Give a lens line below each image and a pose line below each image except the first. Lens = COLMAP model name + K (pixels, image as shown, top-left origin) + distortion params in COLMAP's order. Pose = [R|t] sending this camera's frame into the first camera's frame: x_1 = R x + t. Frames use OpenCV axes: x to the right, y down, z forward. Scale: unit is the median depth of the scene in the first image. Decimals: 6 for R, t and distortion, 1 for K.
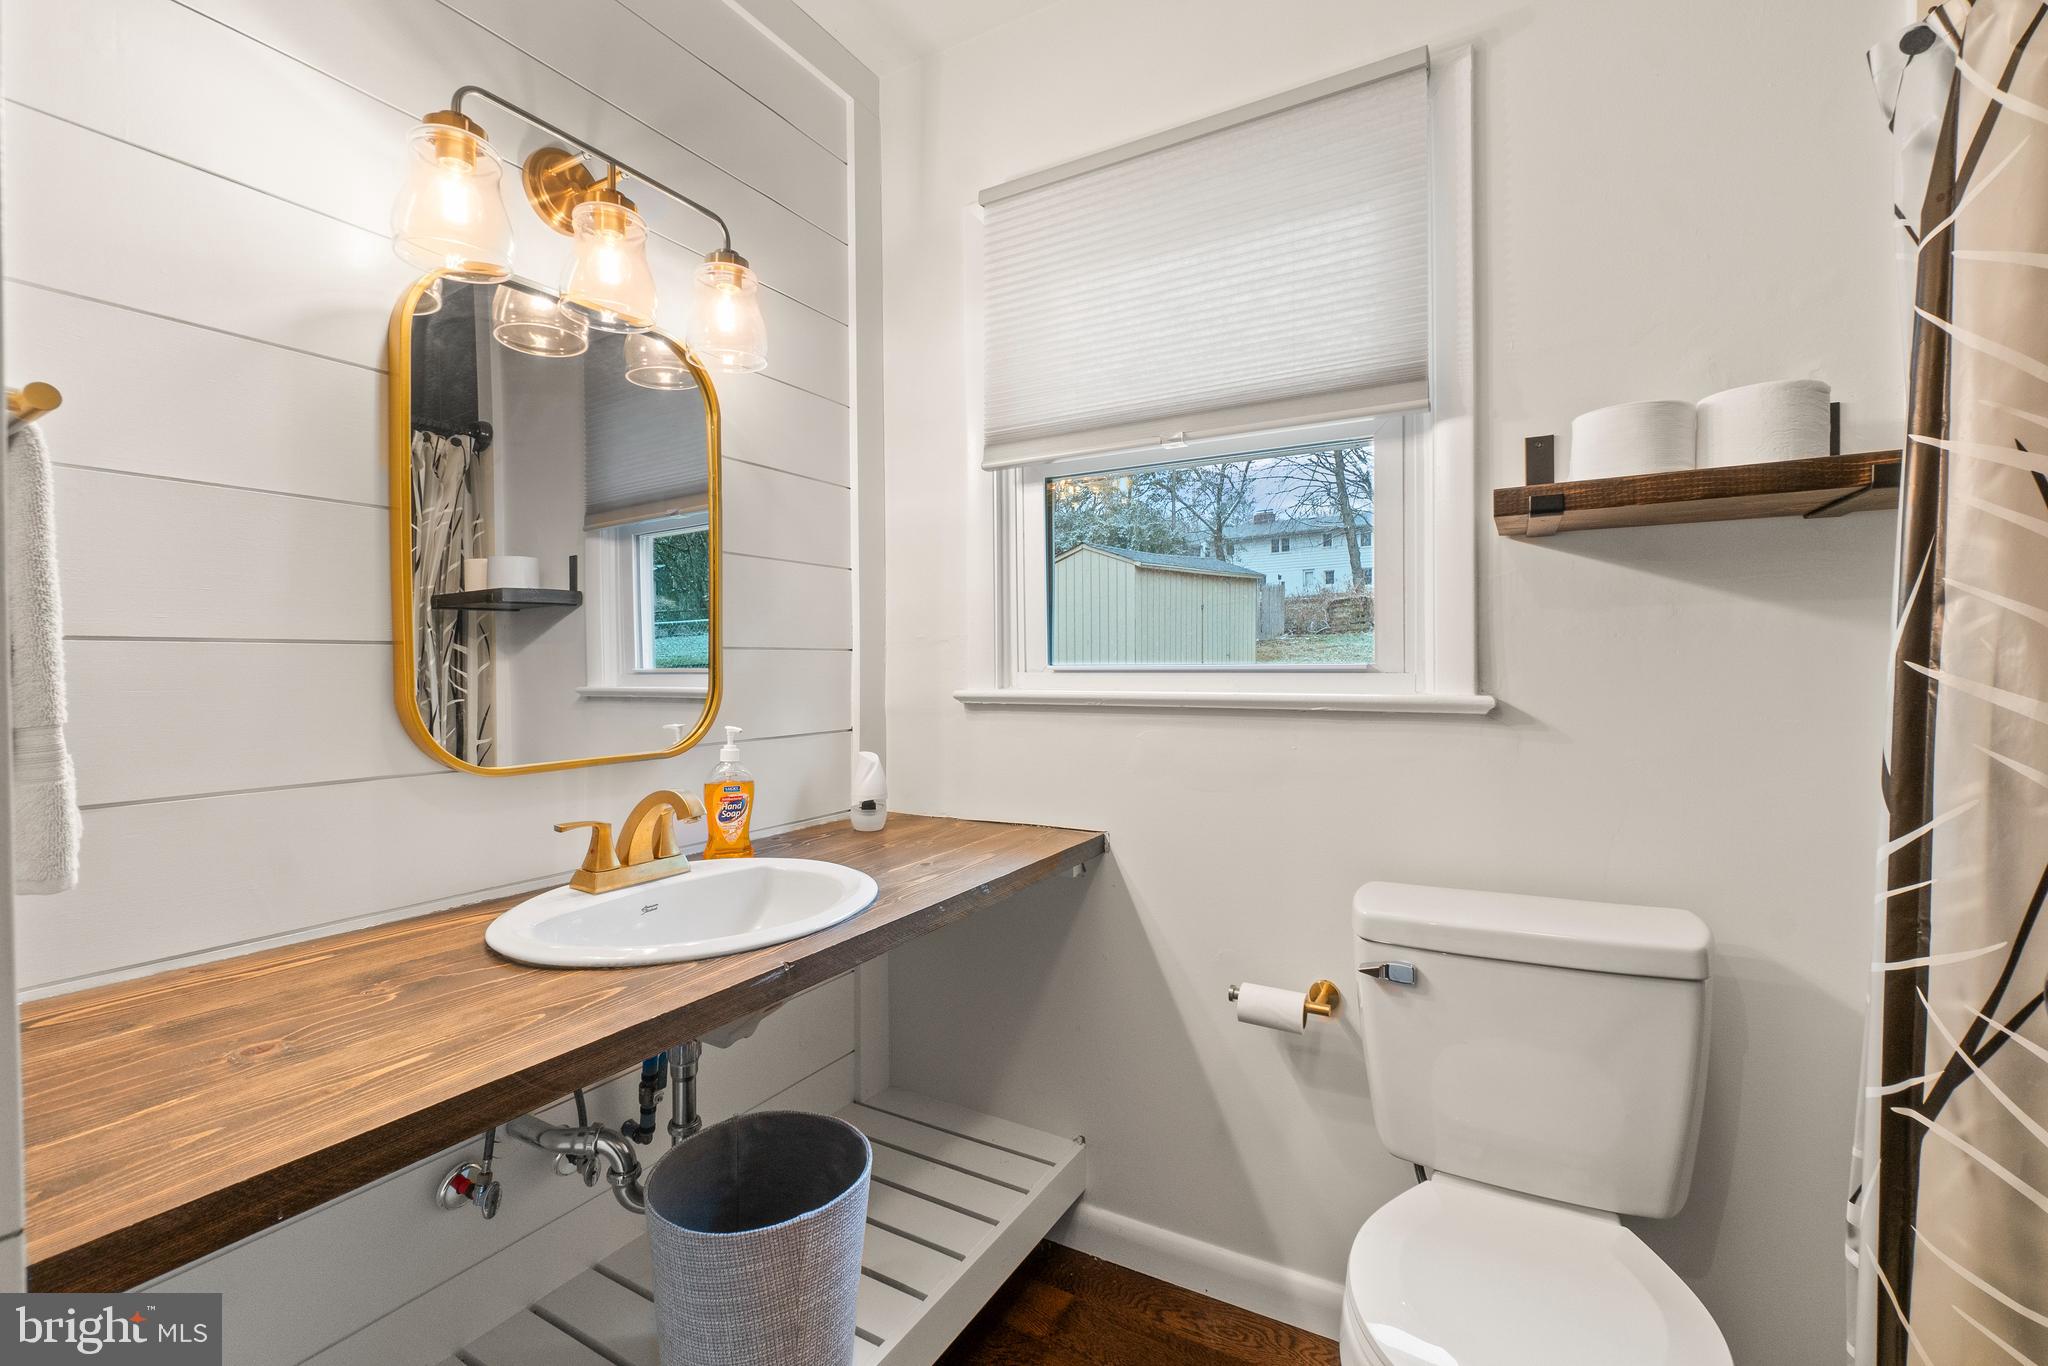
lens RADIAL K [[886.3, 0, 1011.1], [0, 886.3, 674.6], [0, 0, 1]] dist [-0.006470, 0.000451]
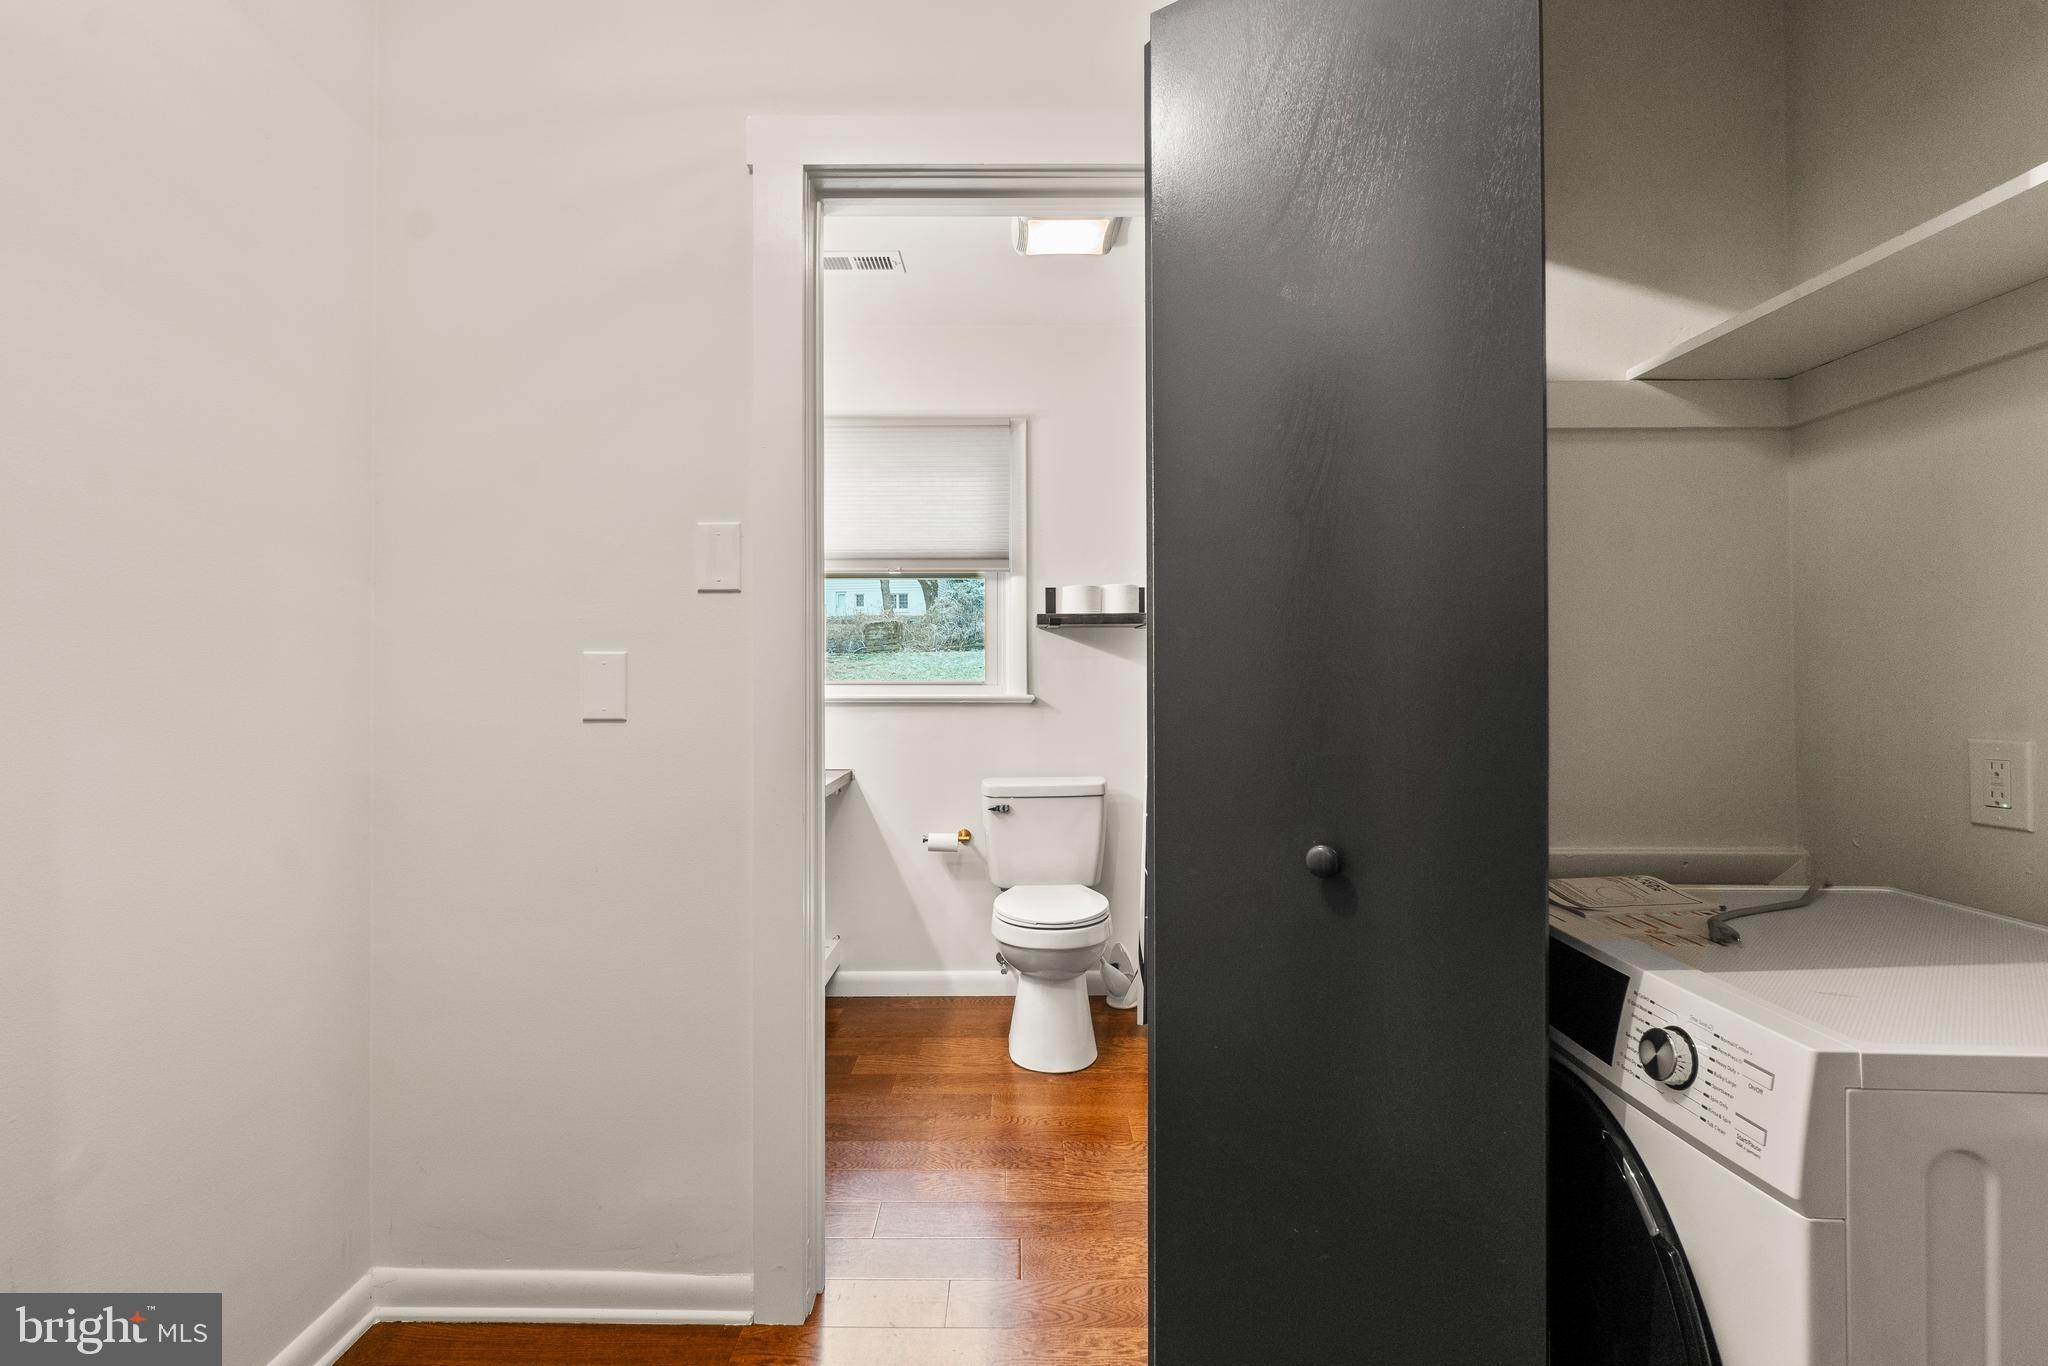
lens RADIAL K [[886.3, 0, 1024.7], [0, 886.3, 679.5], [0, 0, 1]] dist [-0.006470, 0.000451]
pose [[0.858333, 0.006545, 0.513052, -0.672921], [-0.000353, 0.999926, -0.012164, 0.010677], [-0.513093, 0.010260, 0.858271, -0.995342]]
